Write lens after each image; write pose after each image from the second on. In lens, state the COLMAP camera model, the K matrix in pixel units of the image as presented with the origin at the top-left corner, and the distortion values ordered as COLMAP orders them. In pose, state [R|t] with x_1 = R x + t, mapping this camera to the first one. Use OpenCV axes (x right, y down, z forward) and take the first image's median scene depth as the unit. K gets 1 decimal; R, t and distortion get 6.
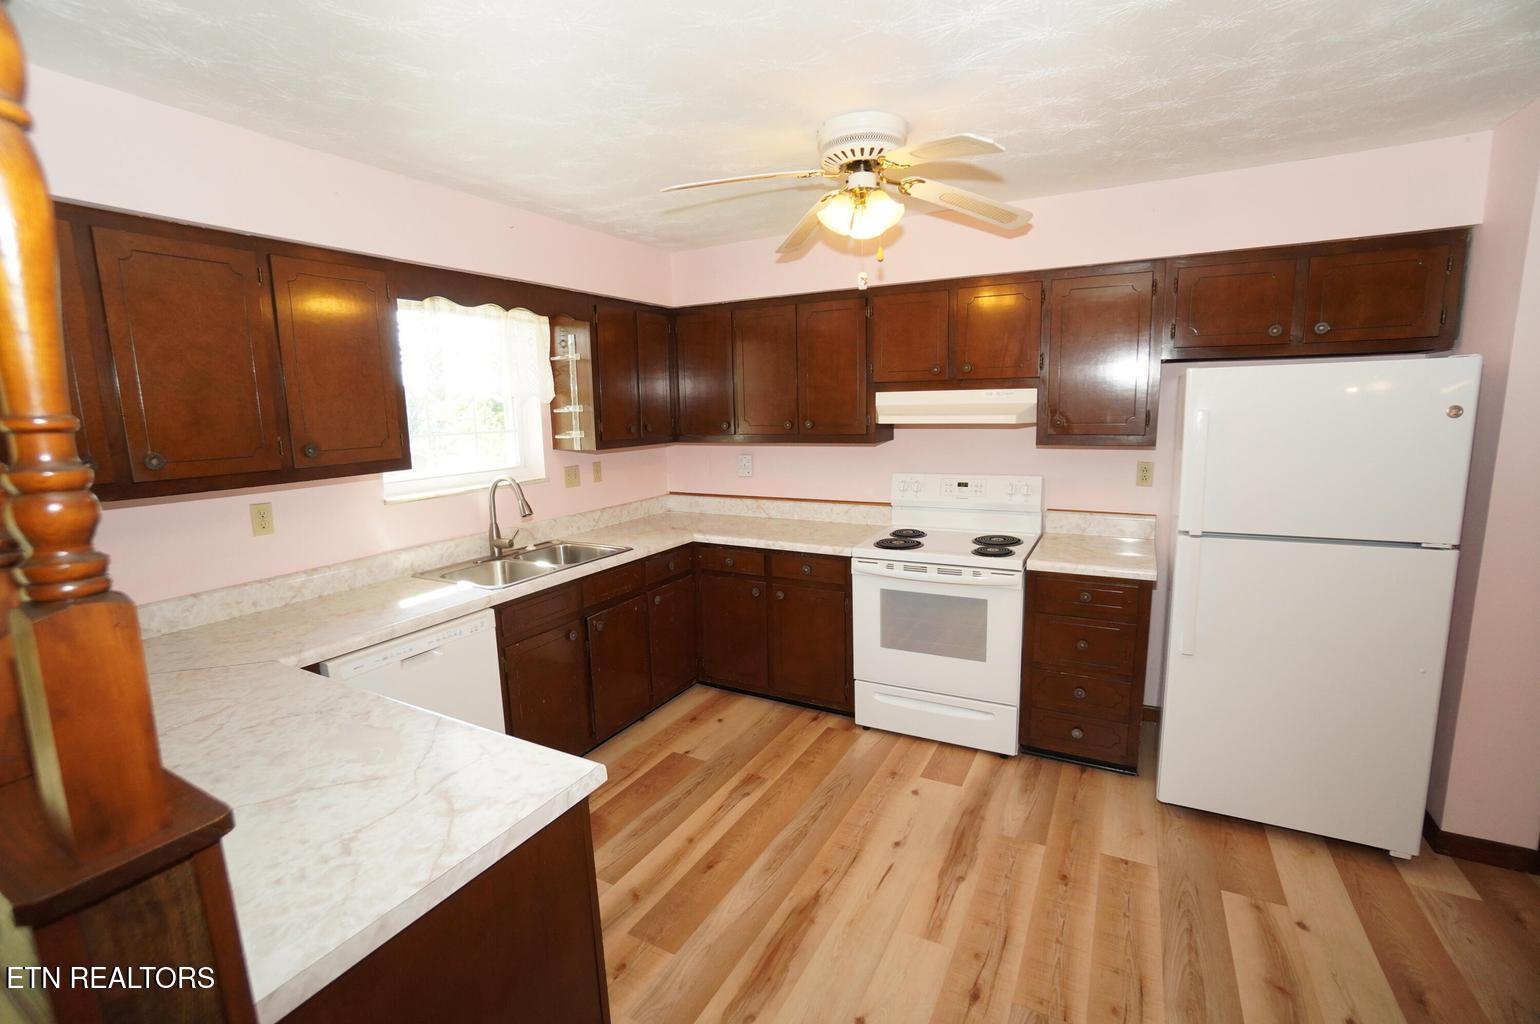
lens RADIAL K [[675.9, 0, 764.1], [0, 675.9, 511.4], [0, 0, 1]] dist [-0.069373, 0.024188]
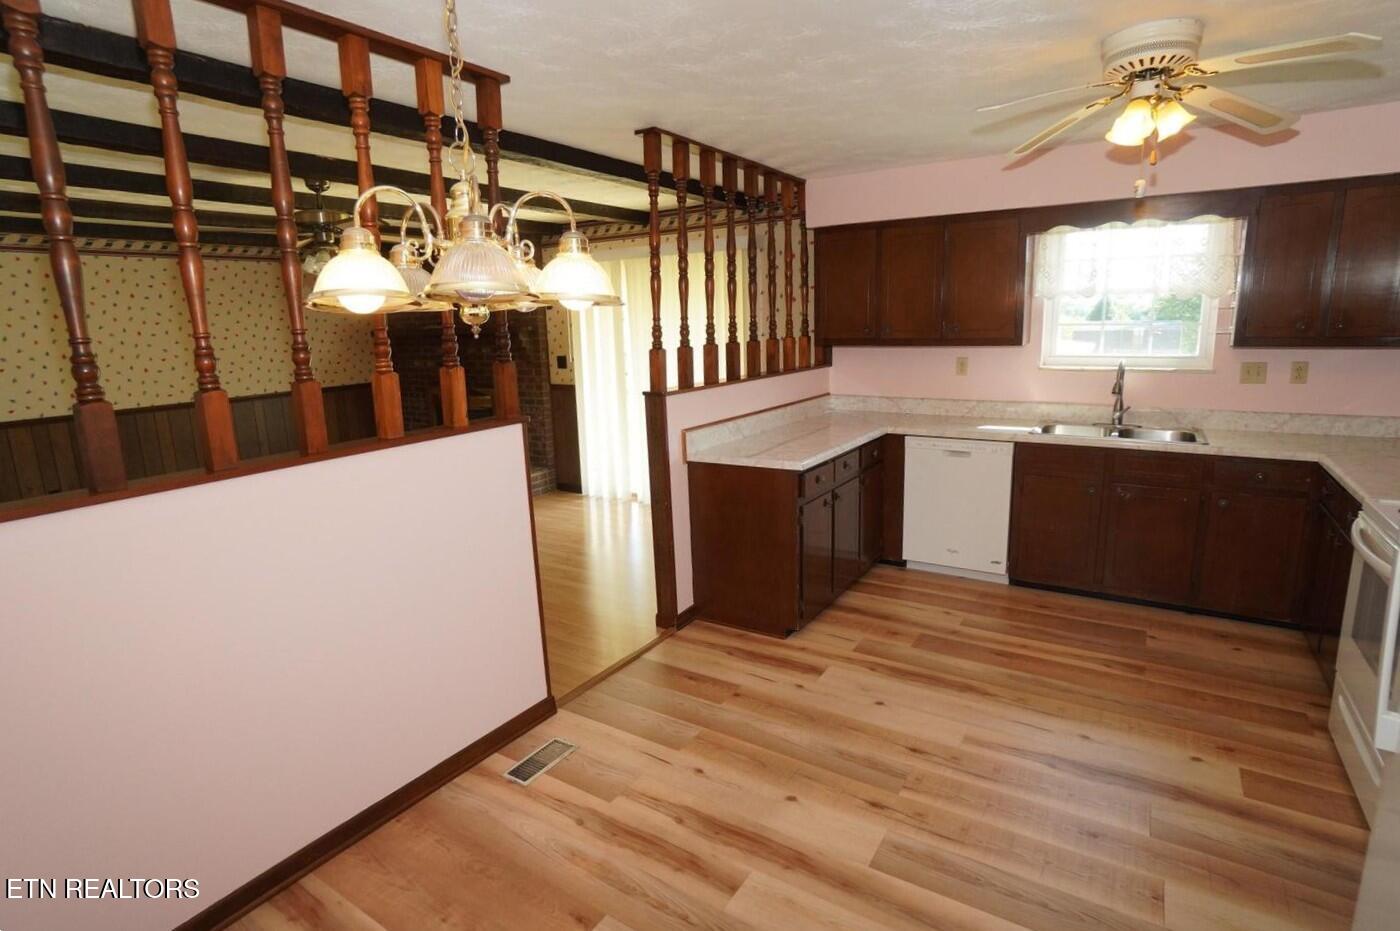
lens RADIAL K [[704.5, 0, 700.0], [0, 704.5, 465.5], [0, 0, 1]] dist [-0.044088, 0.000151]
pose [[-0.069601, 0.228769, -0.970989, 1.072920], [-0.120119, 0.964346, 0.235814, -0.082231], [0.990317, 0.133047, -0.039640, 0.347715]]
